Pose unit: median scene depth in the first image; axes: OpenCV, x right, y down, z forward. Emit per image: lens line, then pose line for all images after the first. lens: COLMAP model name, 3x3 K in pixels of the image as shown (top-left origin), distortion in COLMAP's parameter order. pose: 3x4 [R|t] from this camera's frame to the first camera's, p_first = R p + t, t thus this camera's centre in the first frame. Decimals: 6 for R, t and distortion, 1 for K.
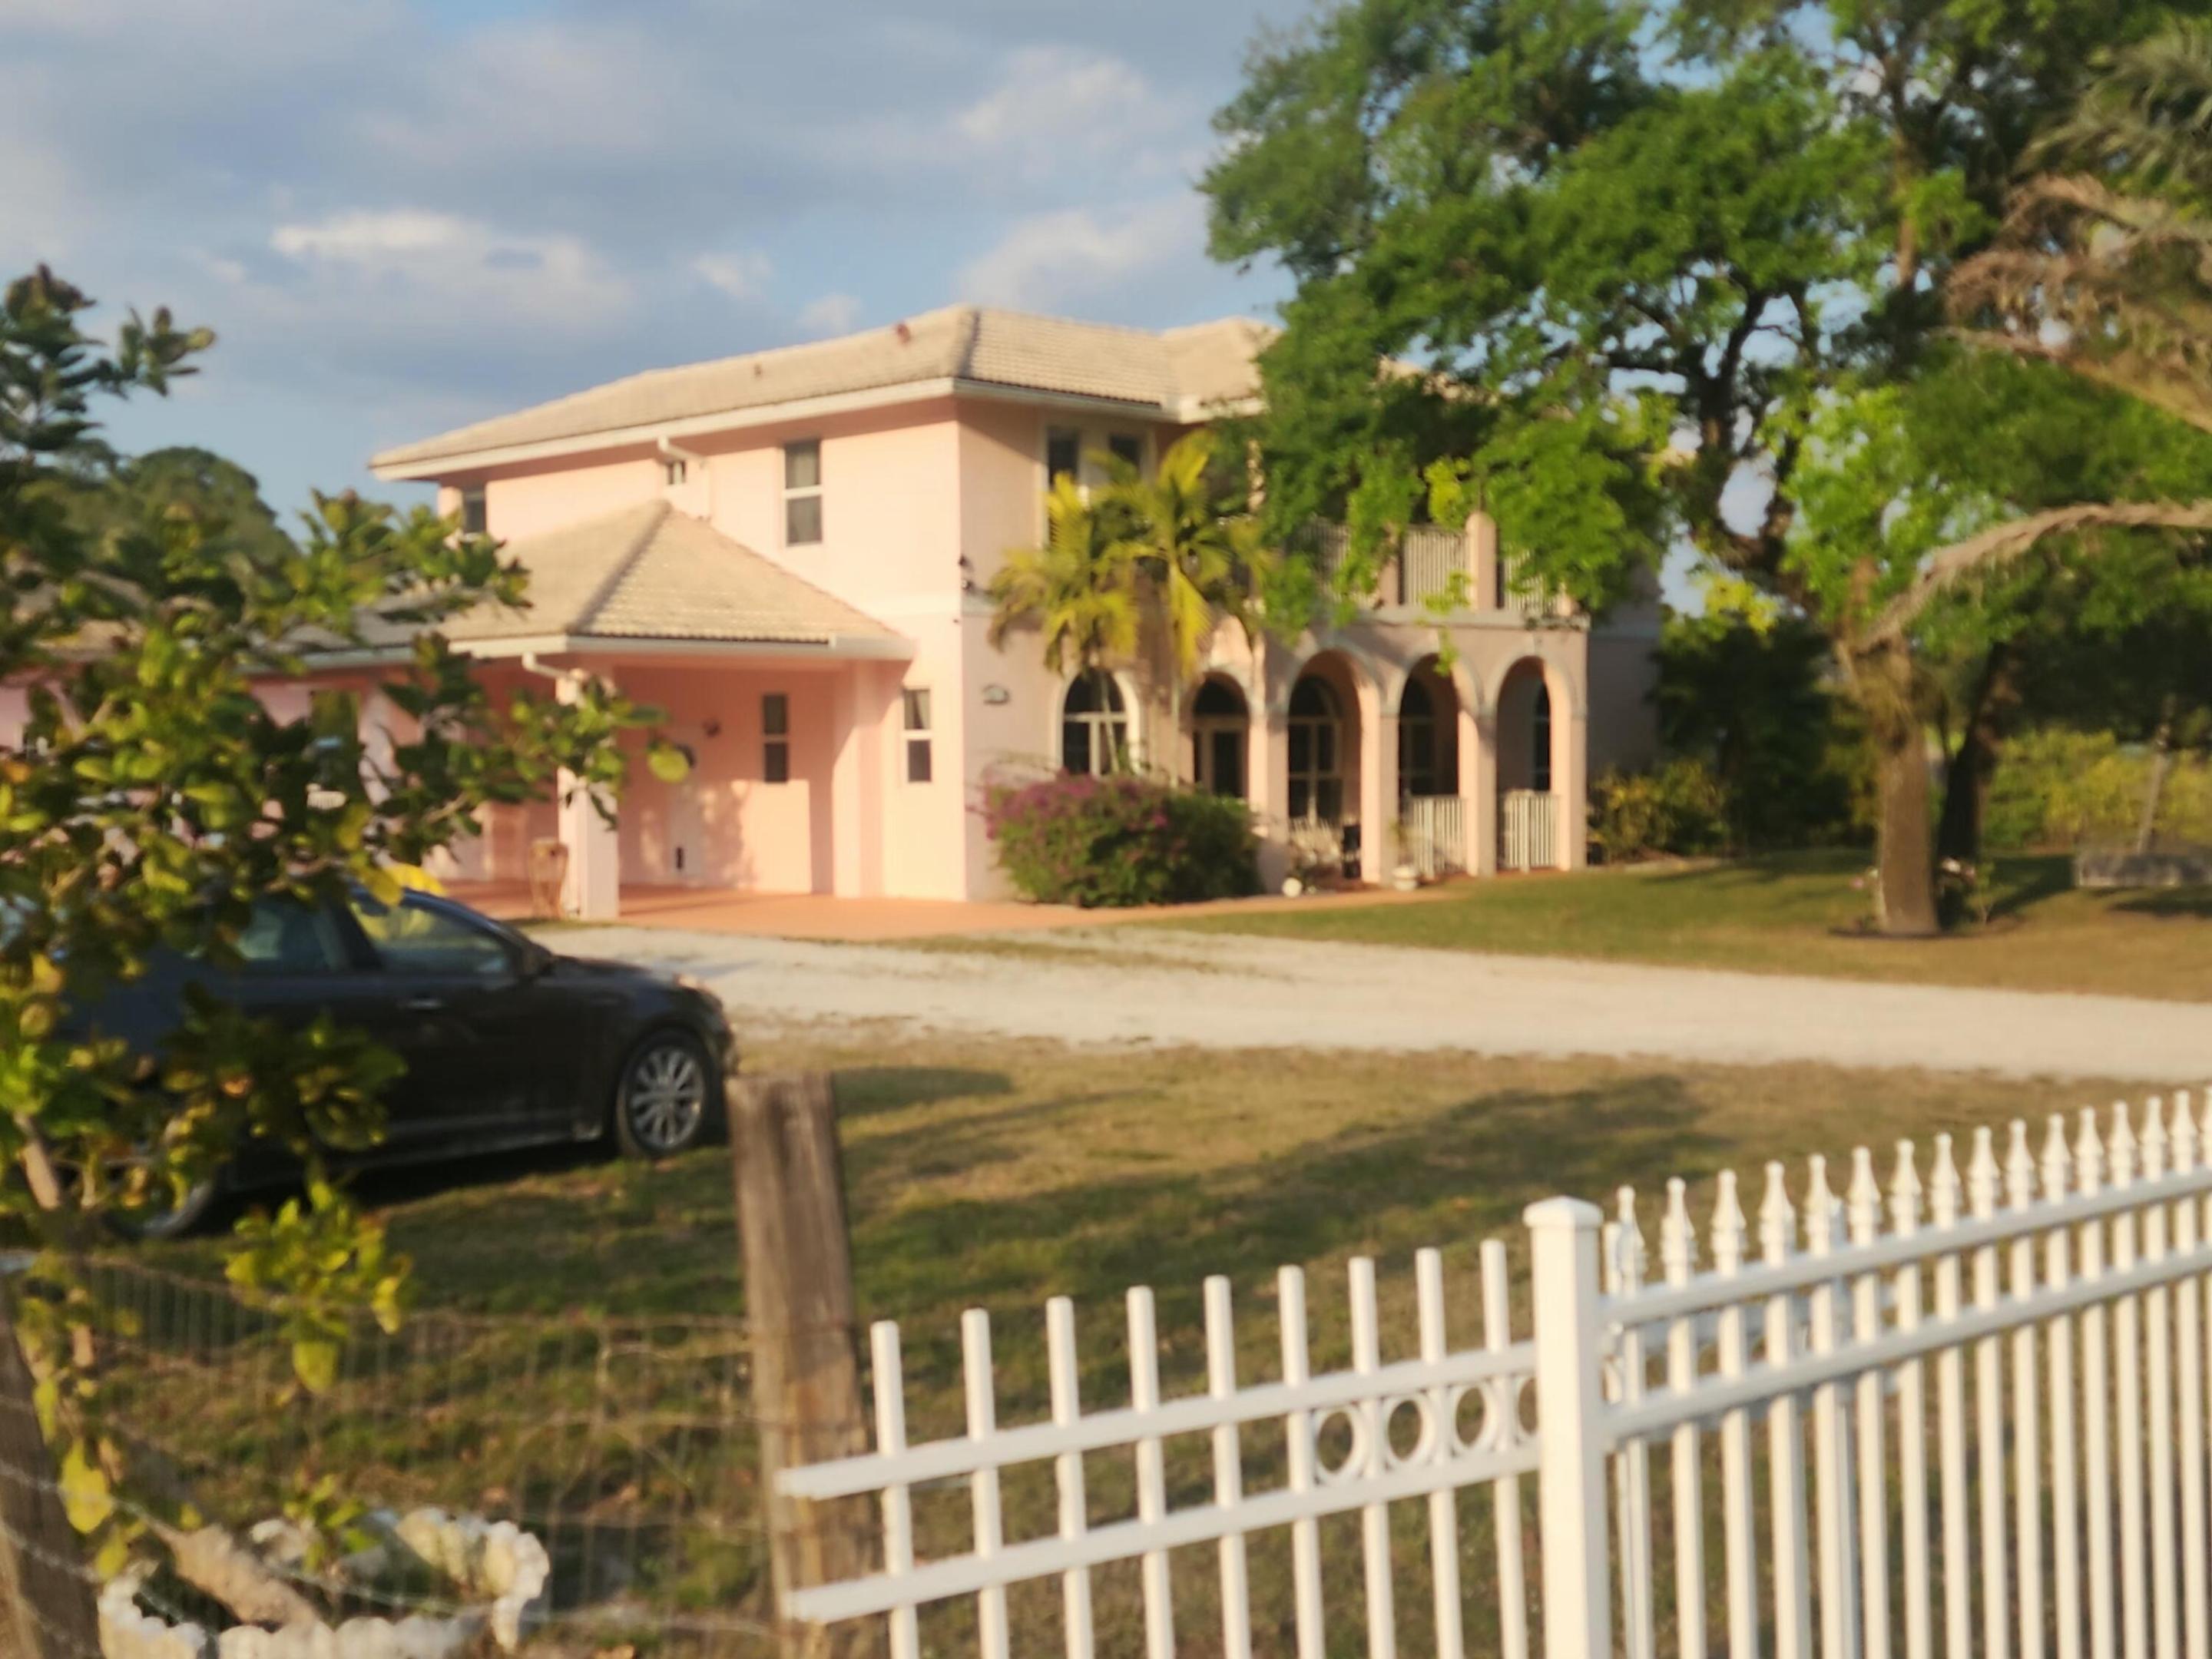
lens RADIAL K [[1488.5, 0, 1106.0], [0, 1488.5, 829.5], [0, 0, 1]] dist [-0.000294, -0.000025]
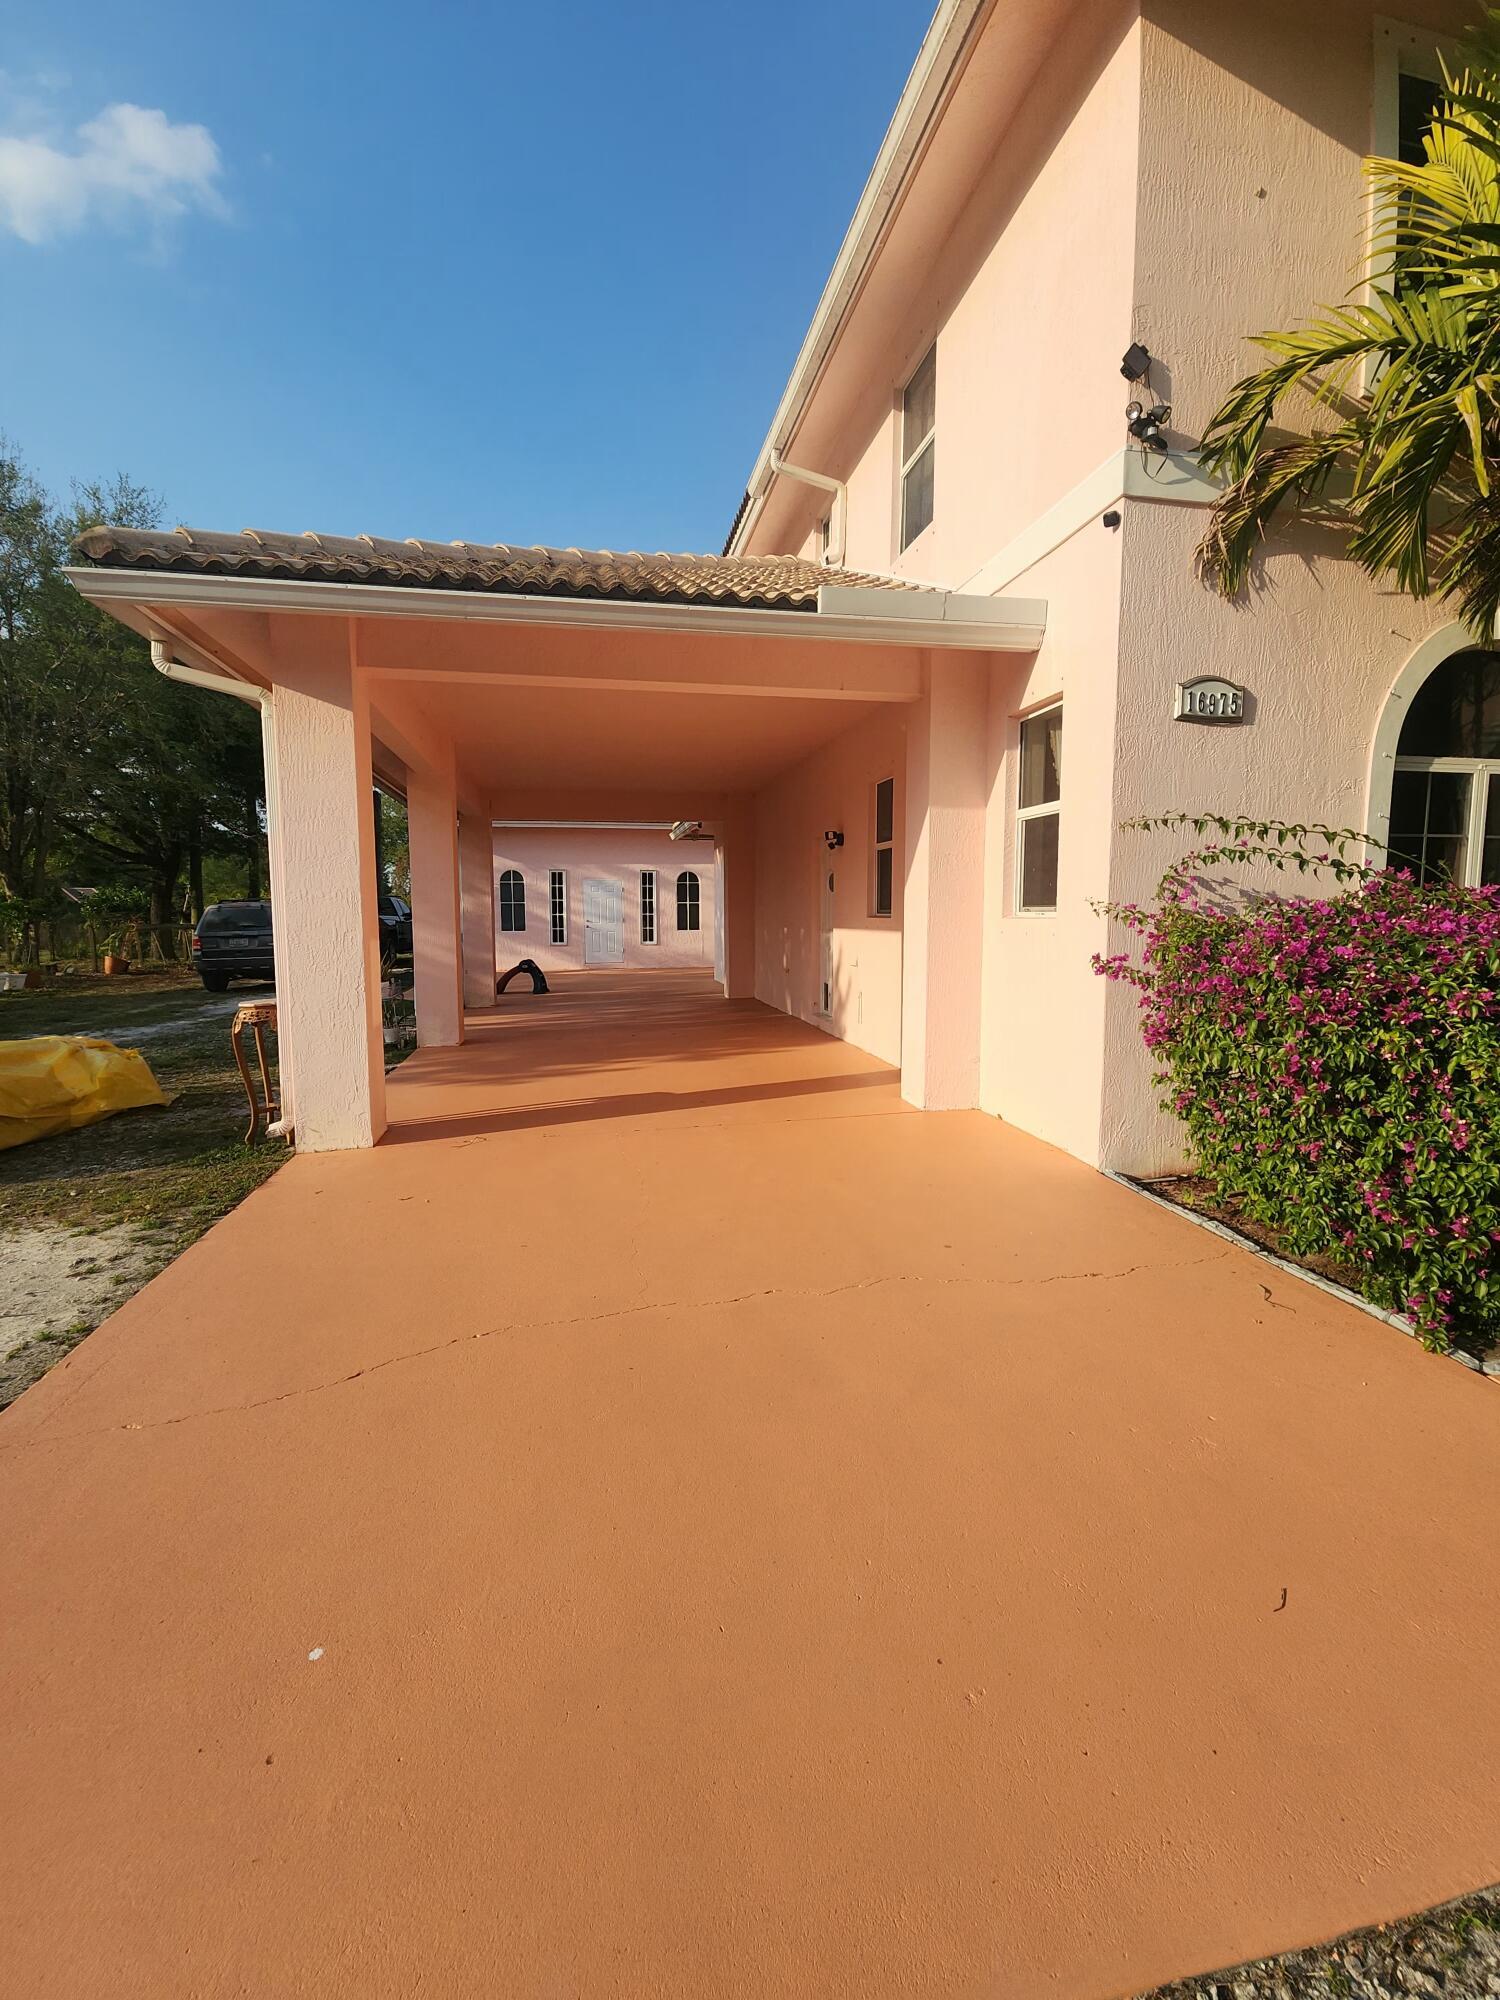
lens RADIAL K [[890.5, 0, 750.0], [0, 890.5, 1000.0], [0, 0, 1]] dist [0.007533, -0.004264]
pose [[0.811852, 0.062452, -0.580513, -0.027977], [-0.025502, 0.997107, 0.071606, -0.019390], [0.583306, -0.043329, 0.811096, 0.710085]]
